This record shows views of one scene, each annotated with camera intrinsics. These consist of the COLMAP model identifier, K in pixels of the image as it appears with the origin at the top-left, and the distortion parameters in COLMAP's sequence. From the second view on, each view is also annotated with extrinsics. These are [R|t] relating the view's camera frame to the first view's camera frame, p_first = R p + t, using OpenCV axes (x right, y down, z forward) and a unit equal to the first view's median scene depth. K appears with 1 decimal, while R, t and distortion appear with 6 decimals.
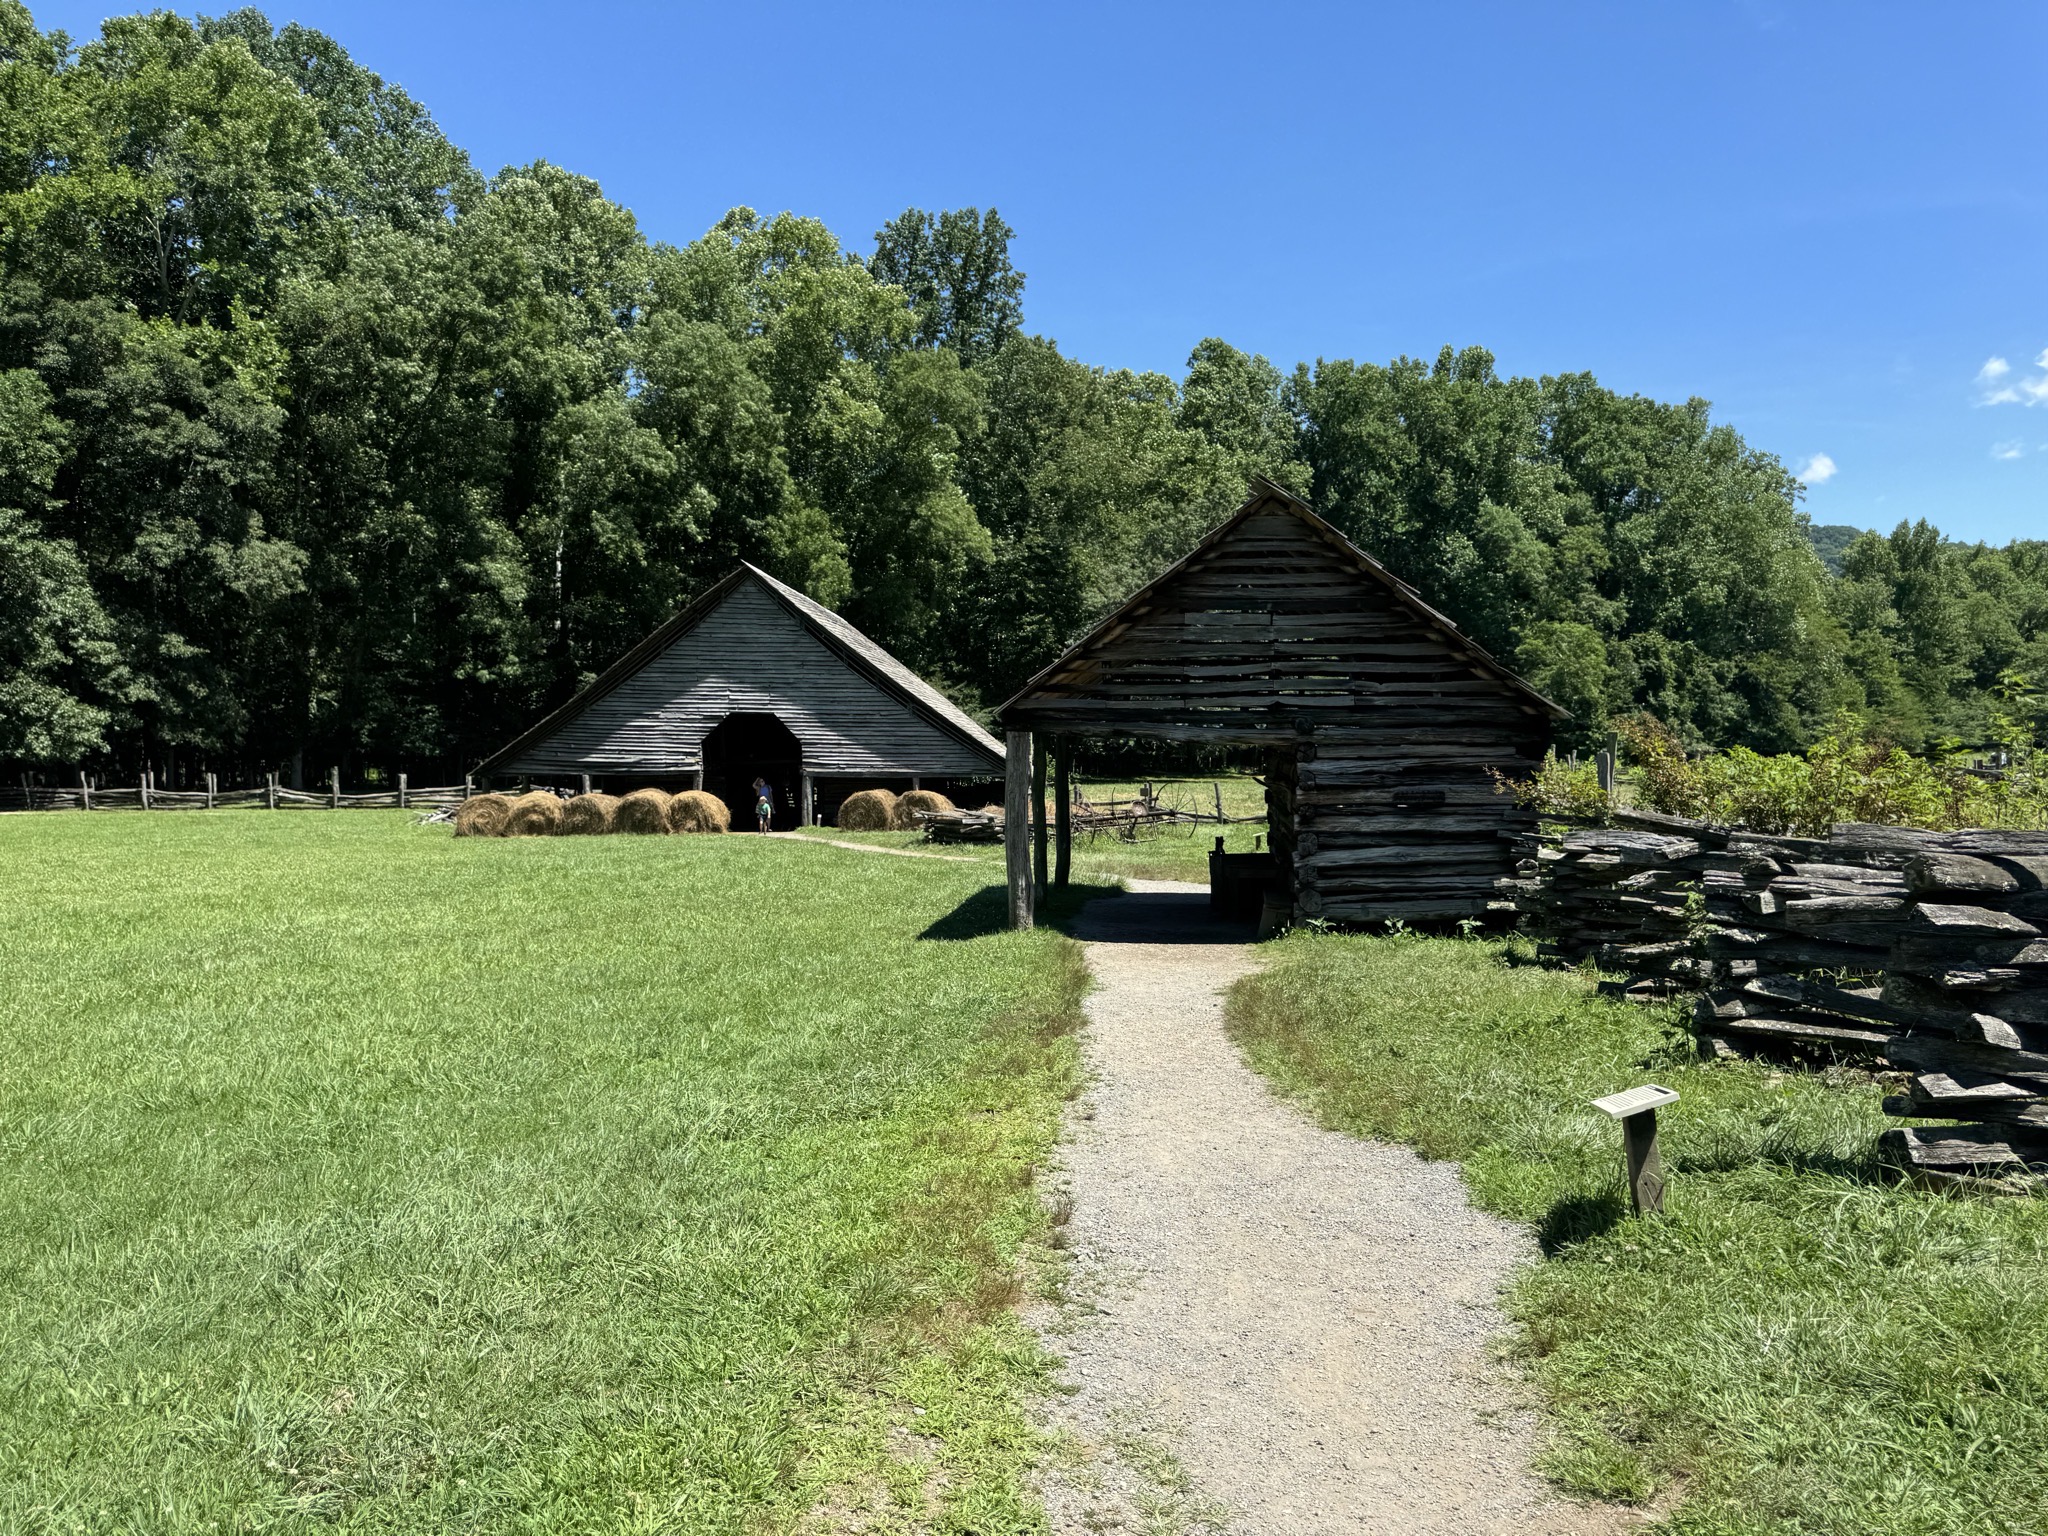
lens RADIAL K [[1421.3, 0, 1020.6], [0, 1421.3, 795.4], [0, 0, 1]] dist [0.008112, 0.001300]
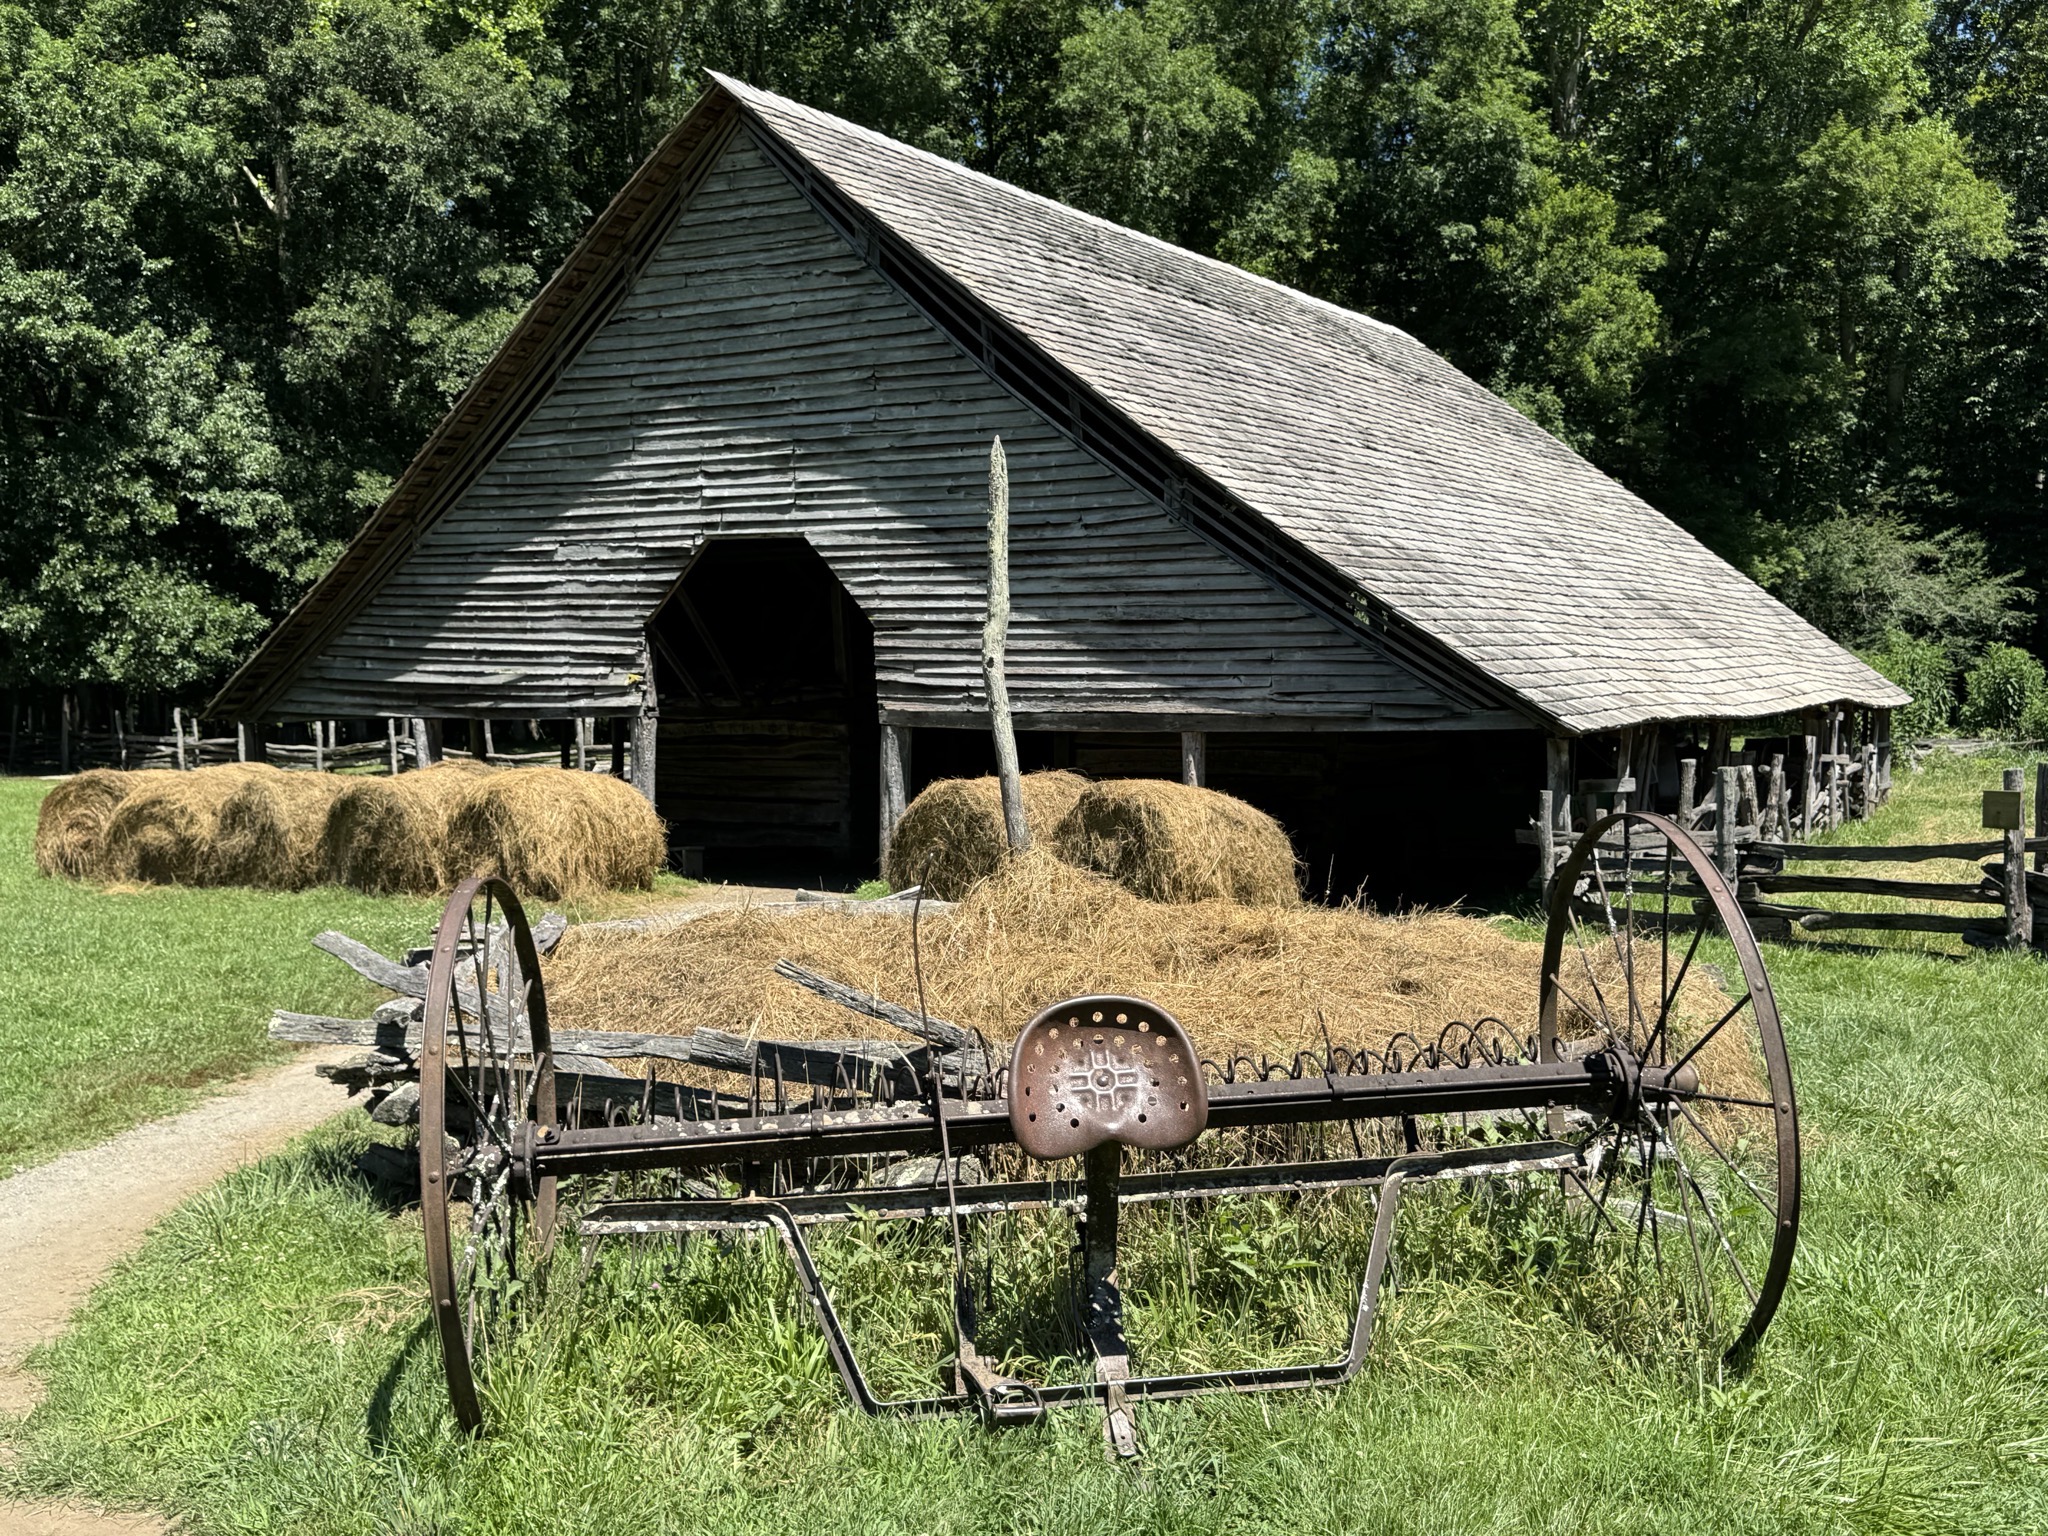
lens RADIAL K [[1970.2, 0, 1024.0], [0, 1970.2, 768.0], [0, 0, 1]] dist [0.091727, 0.000686]
pose [[0.863672, 0.017205, -0.503760, 0.073557], [-0.011225, 0.999826, 0.014904, -0.008021], [0.503929, -0.007217, 0.863715, 0.456943]]
